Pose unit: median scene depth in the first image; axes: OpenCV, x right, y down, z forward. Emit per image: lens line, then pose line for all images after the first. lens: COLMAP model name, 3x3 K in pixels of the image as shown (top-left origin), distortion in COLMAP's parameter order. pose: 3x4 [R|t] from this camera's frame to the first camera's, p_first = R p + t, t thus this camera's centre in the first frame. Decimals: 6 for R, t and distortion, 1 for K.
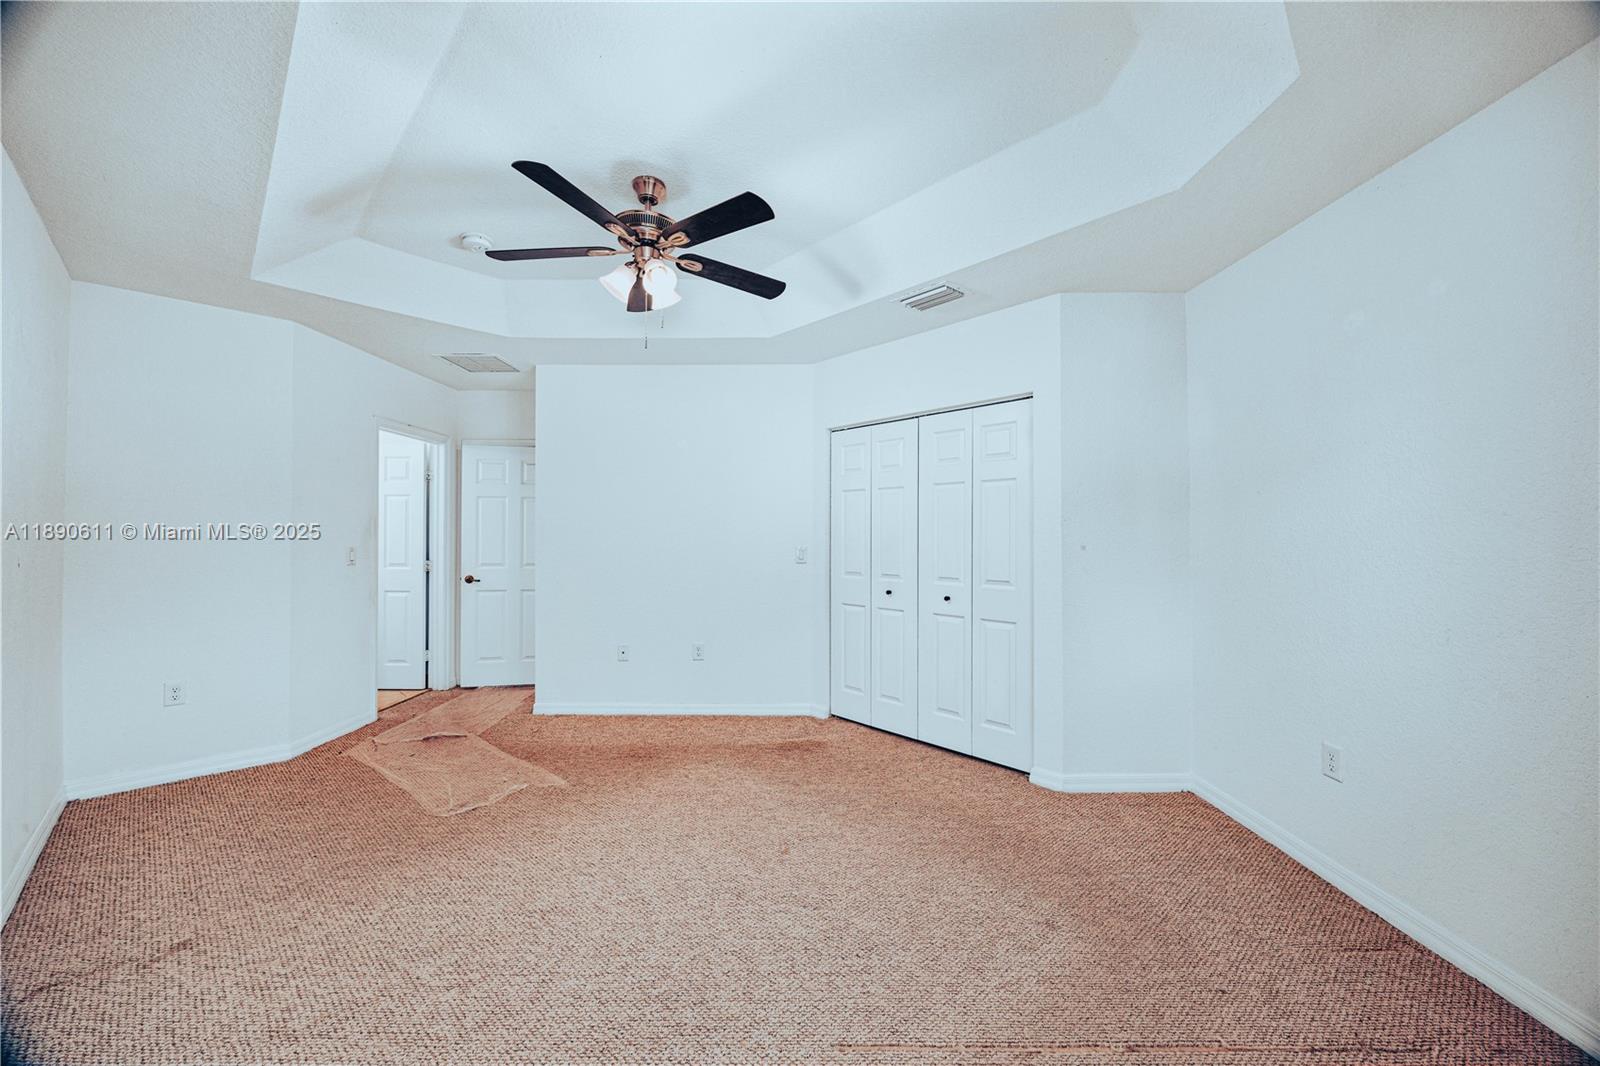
lens RADIAL K [[611.7, 0, 800.0], [0, 611.7, 533.0], [0, 0, 1]] dist [-0.001295, 0.000206]
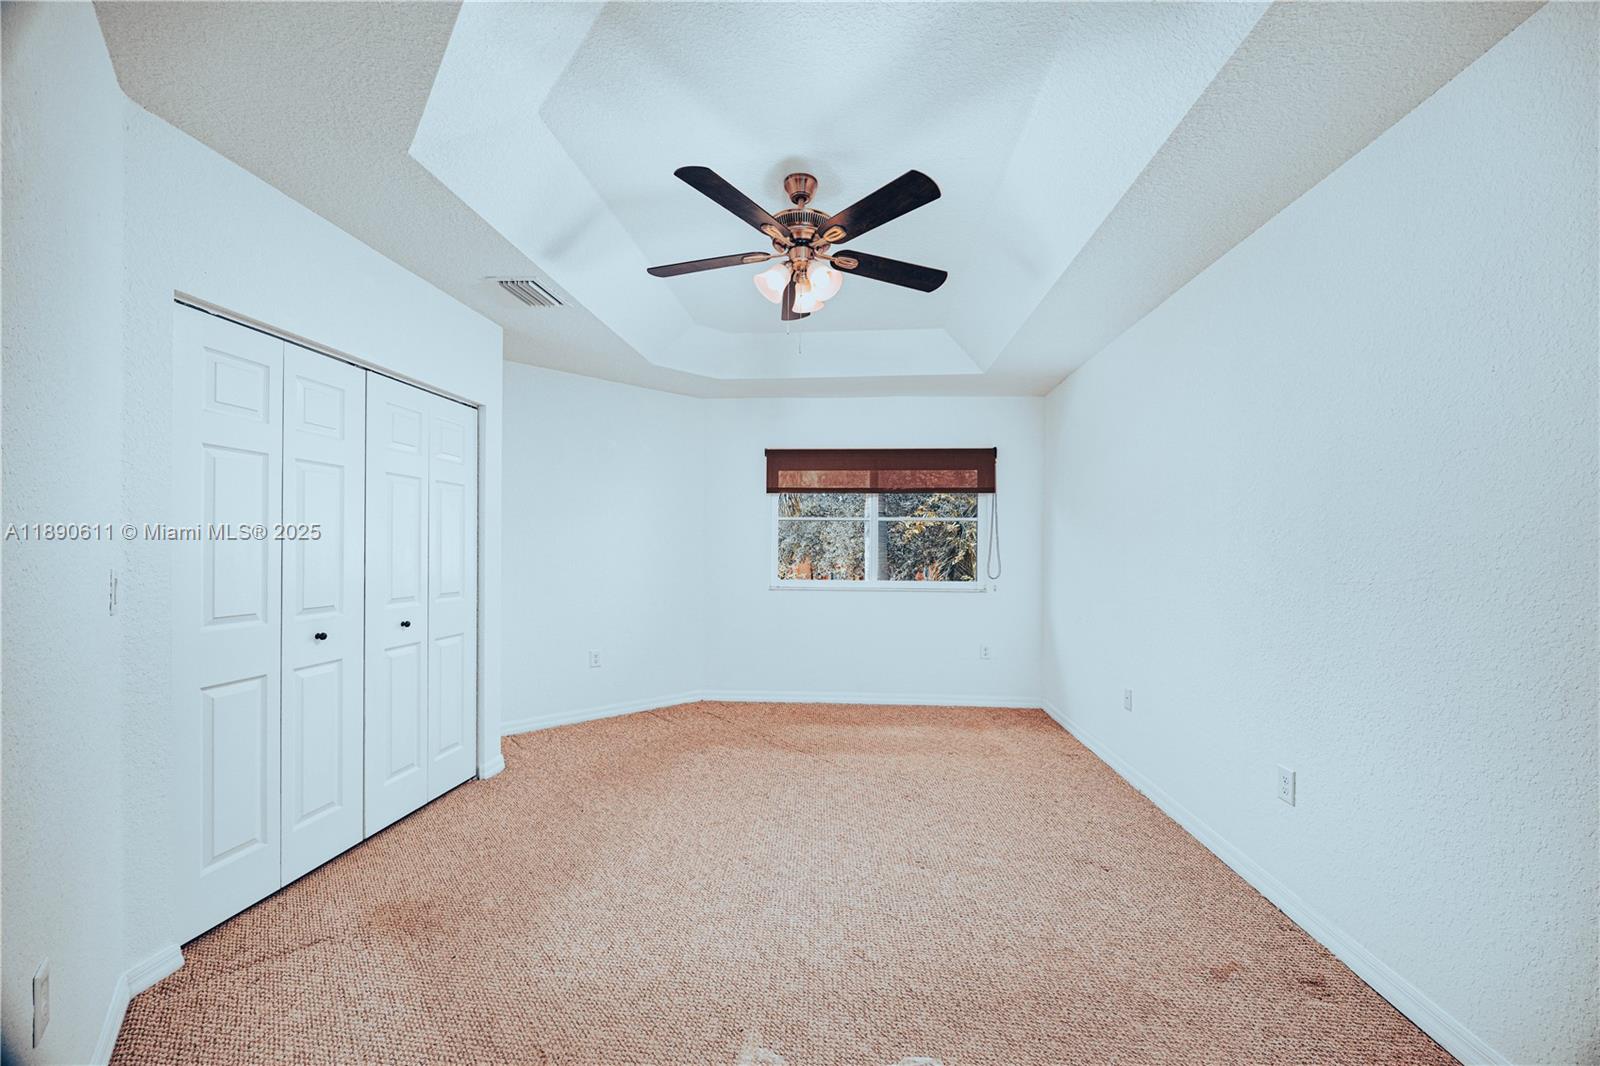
lens RADIAL K [[603.9, 0, 822.0], [0, 603.9, 550.4], [0, 0, 1]] dist [0.000161, 0.000066]
pose [[-0.673969, -0.011028, 0.738677, -0.683554], [-0.013643, 0.999904, 0.002480, 0.004607], [-0.738633, -0.008406, -0.674055, 1.128353]]
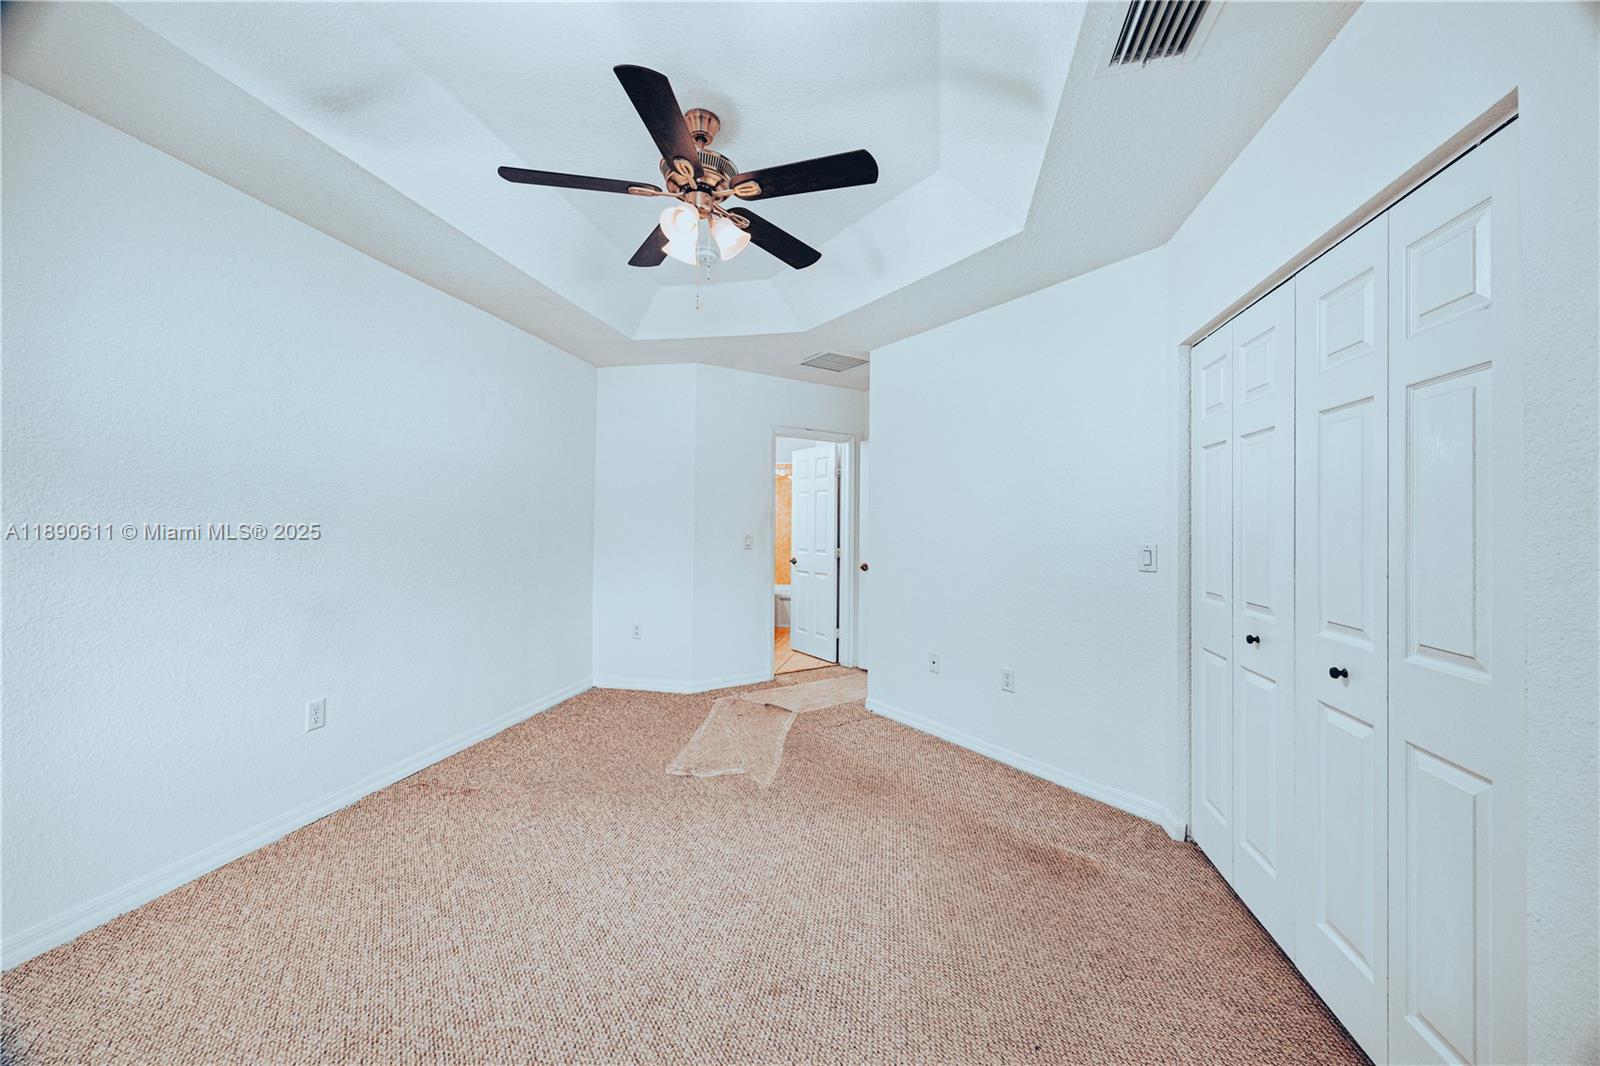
lens RADIAL K [[609.0, 0, 804.6], [0, 609.0, 521.4], [0, 0, 1]] dist [-0.005978, 0.000051]
pose [[0.559443, -0.003811, -0.828860, 0.384091], [-0.001992, 0.999980, -0.005942, 0.003799], [0.828866, 0.004975, 0.559425, 0.450833]]
